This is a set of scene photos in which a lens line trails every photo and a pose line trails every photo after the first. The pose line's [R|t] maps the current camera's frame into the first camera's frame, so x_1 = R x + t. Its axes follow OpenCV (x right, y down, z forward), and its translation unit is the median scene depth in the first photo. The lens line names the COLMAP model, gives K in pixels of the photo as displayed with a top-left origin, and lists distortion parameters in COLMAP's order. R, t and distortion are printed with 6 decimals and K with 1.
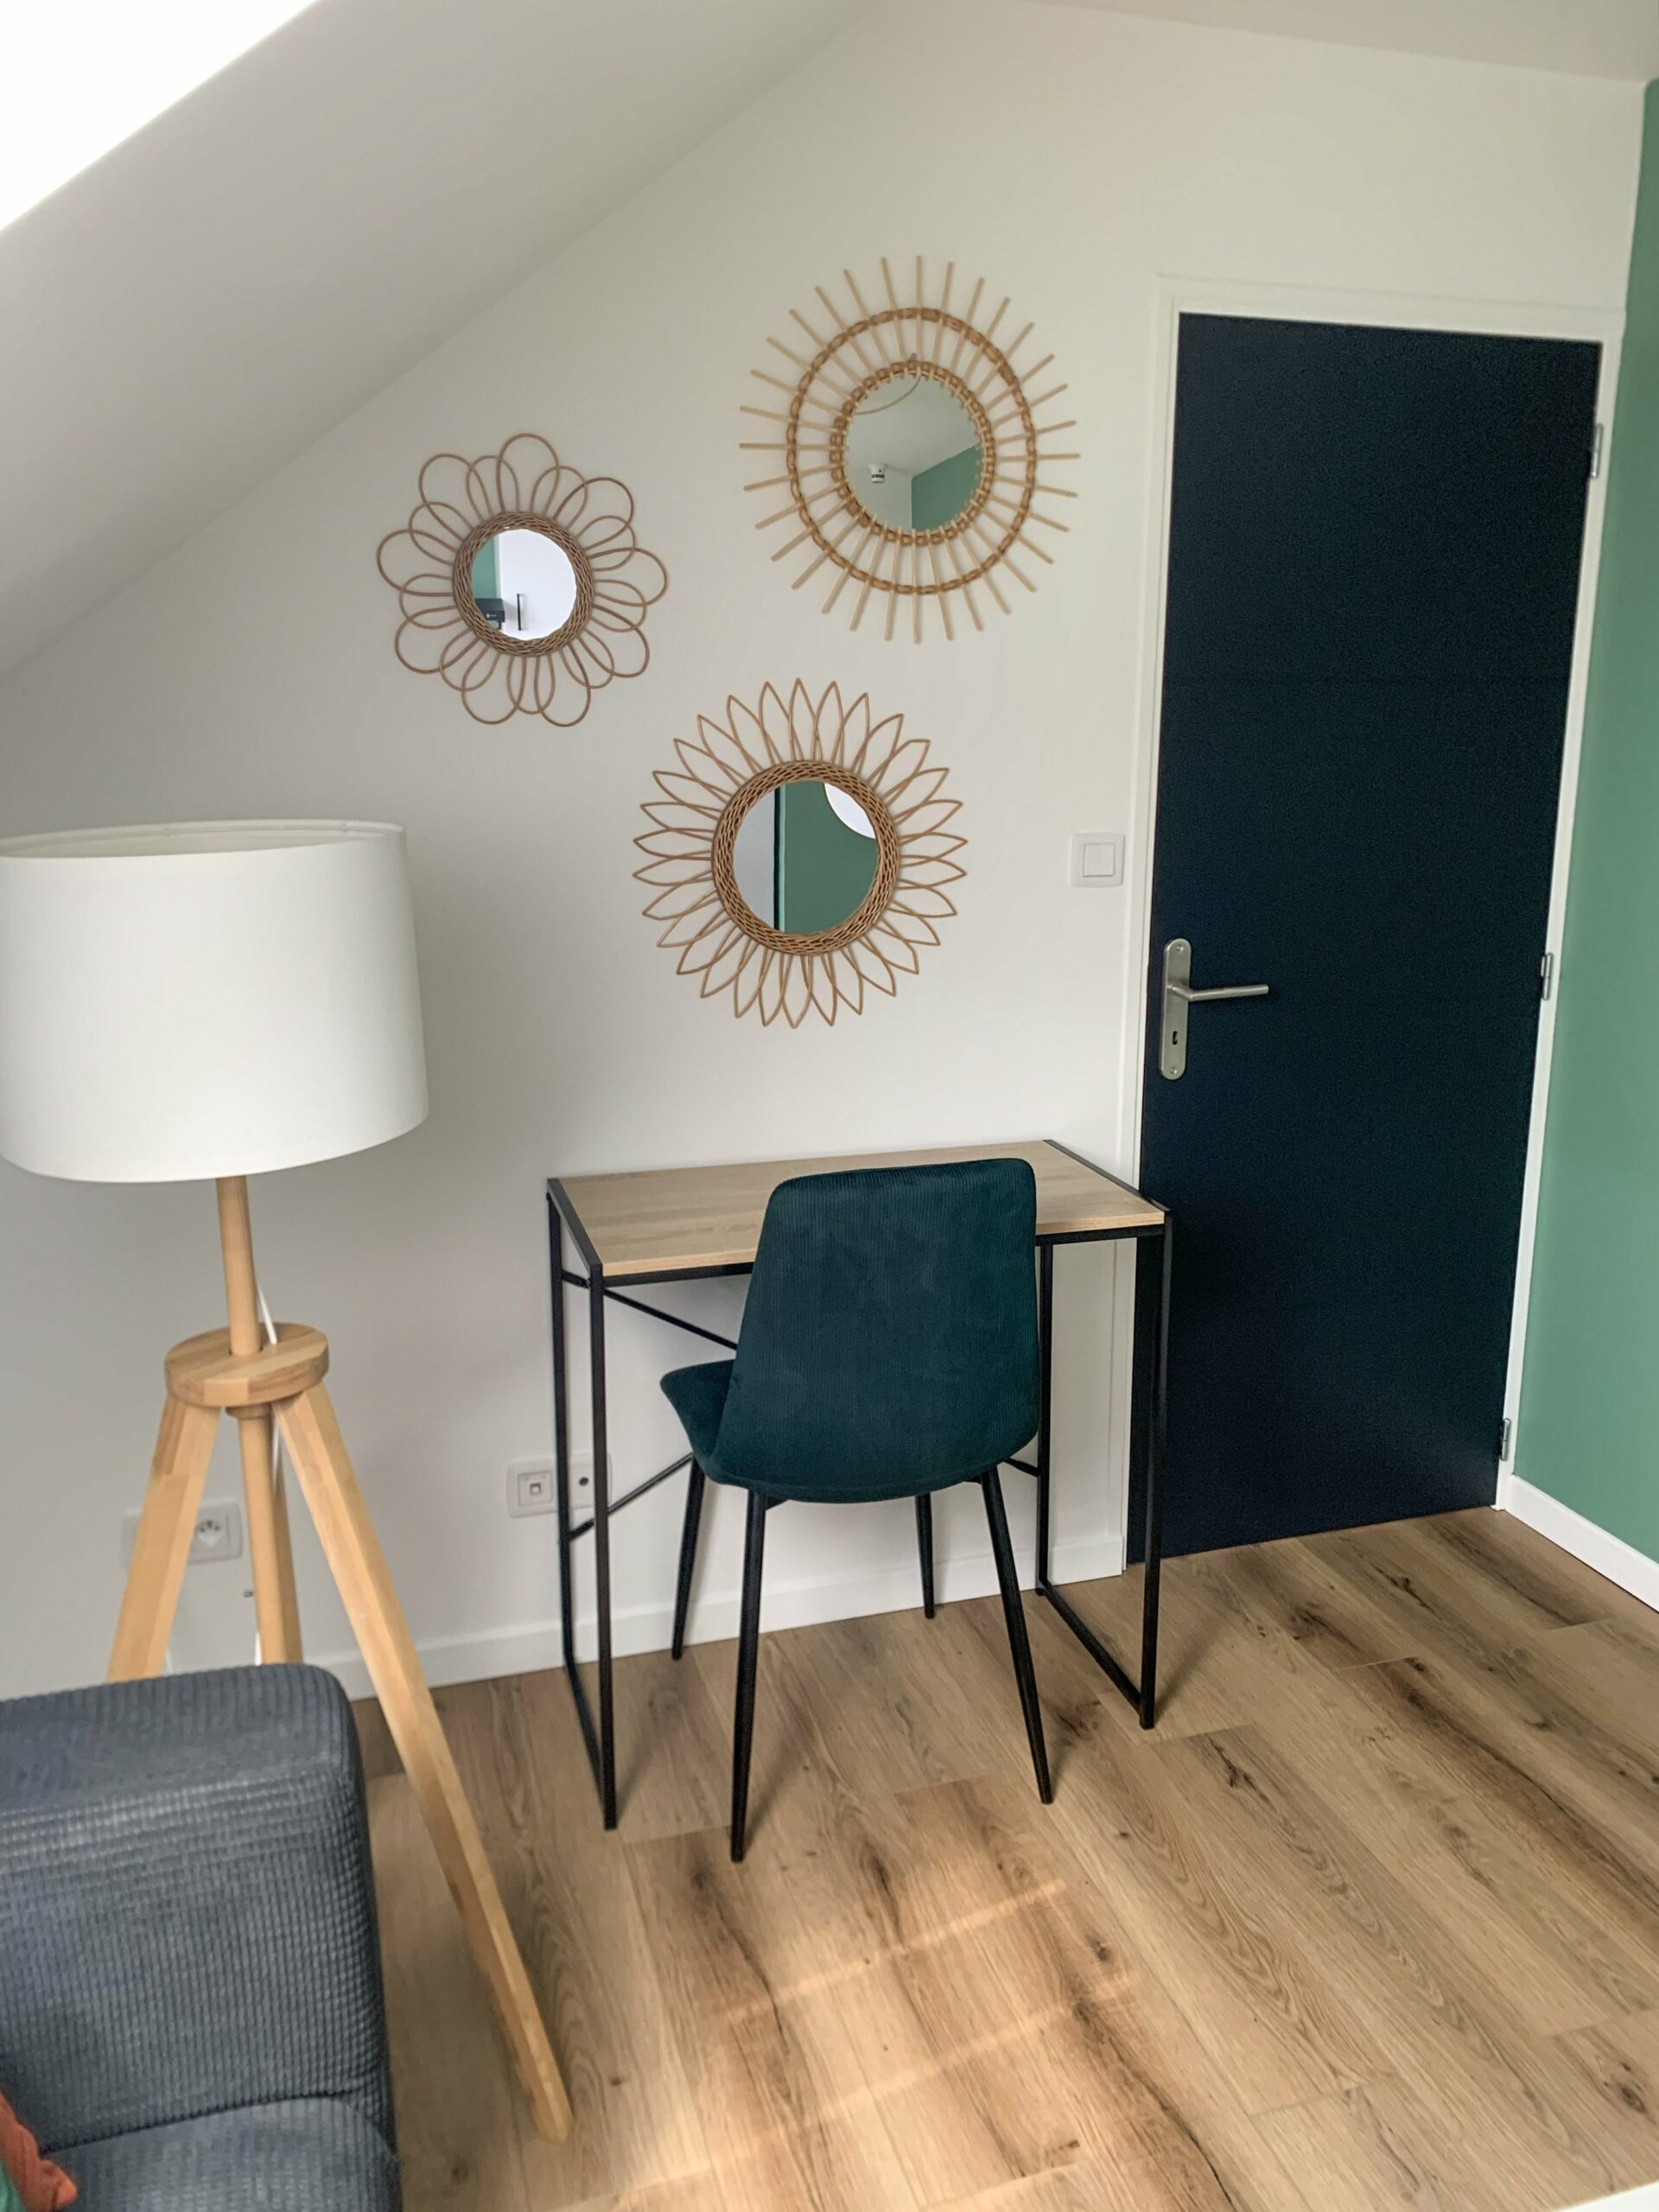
lens RADIAL K [[1690.5, 0, 829.5], [0, 1690.5, 1106.0], [0, 0, 1]] dist [0.016769, -0.004354]
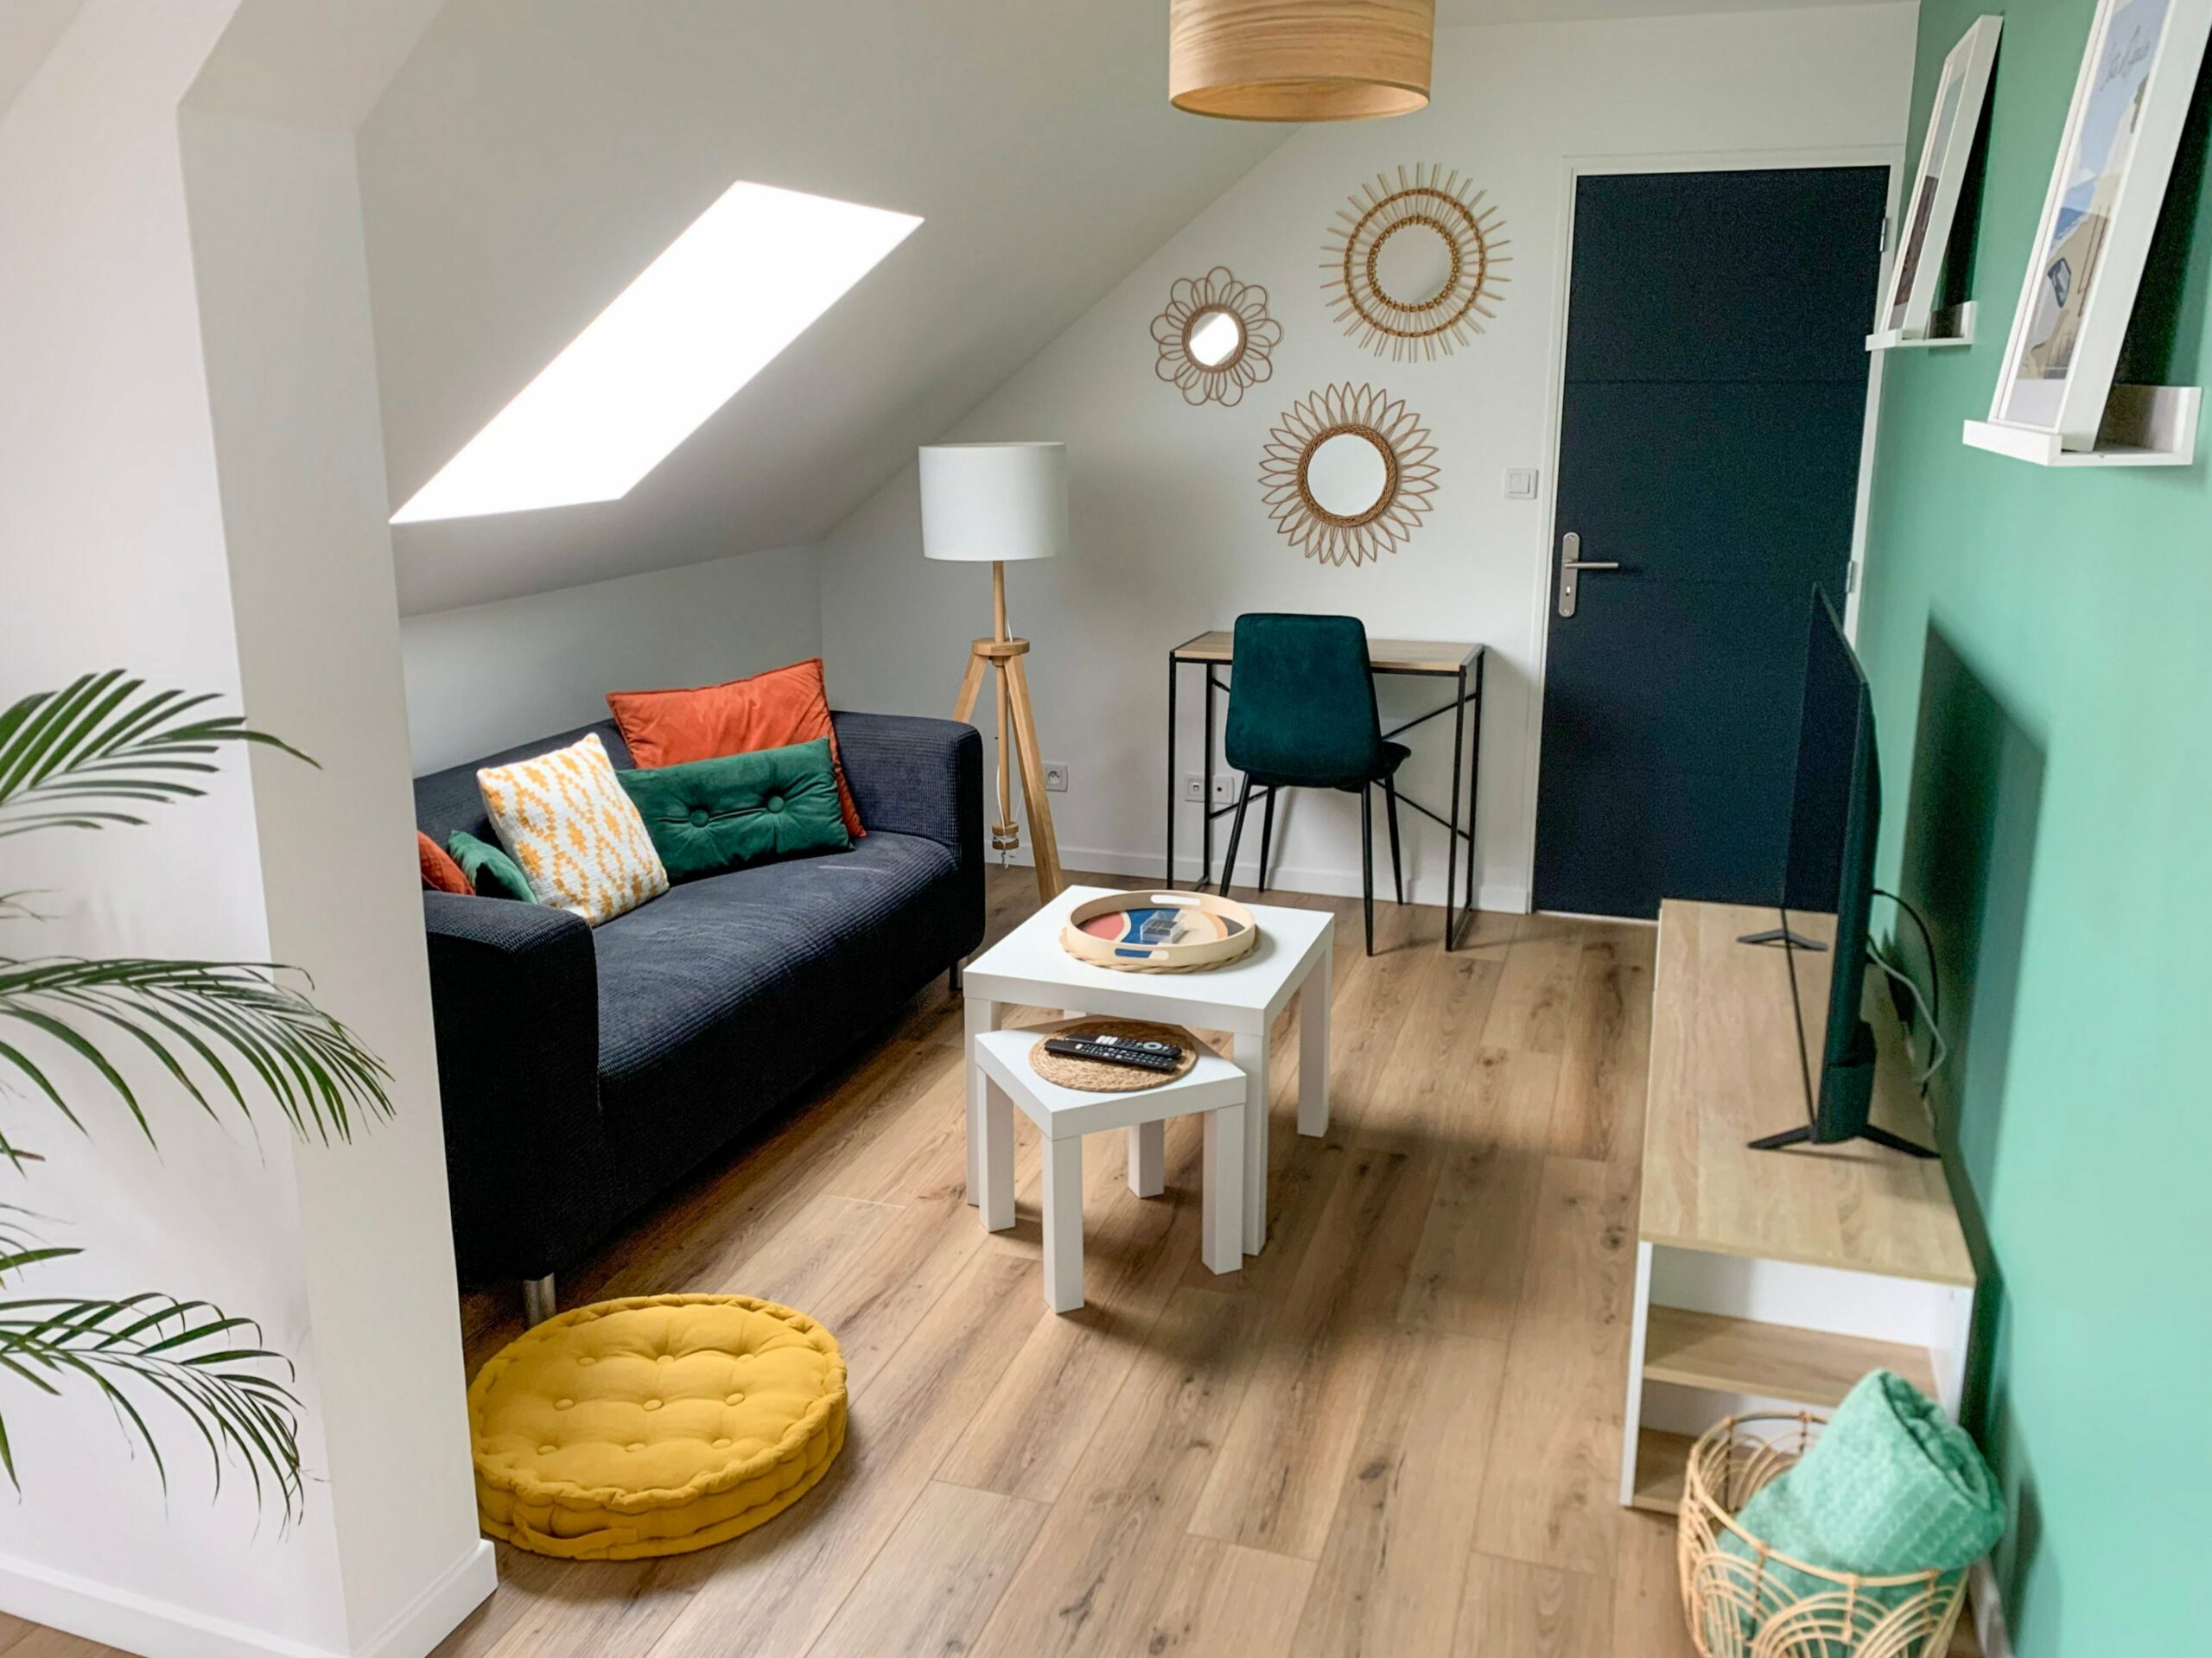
lens RADIAL K [[1690.4, 0, 1106.7], [0, 1690.4, 867.1], [0, 0, 1]] dist [0.016769, -0.004354]
pose [[0.818222, 0.158218, -0.552703, 0.943338], [-0.132816, 0.987400, 0.086034, 0.173802], [0.559350, 0.003013, 0.828926, -0.795310]]
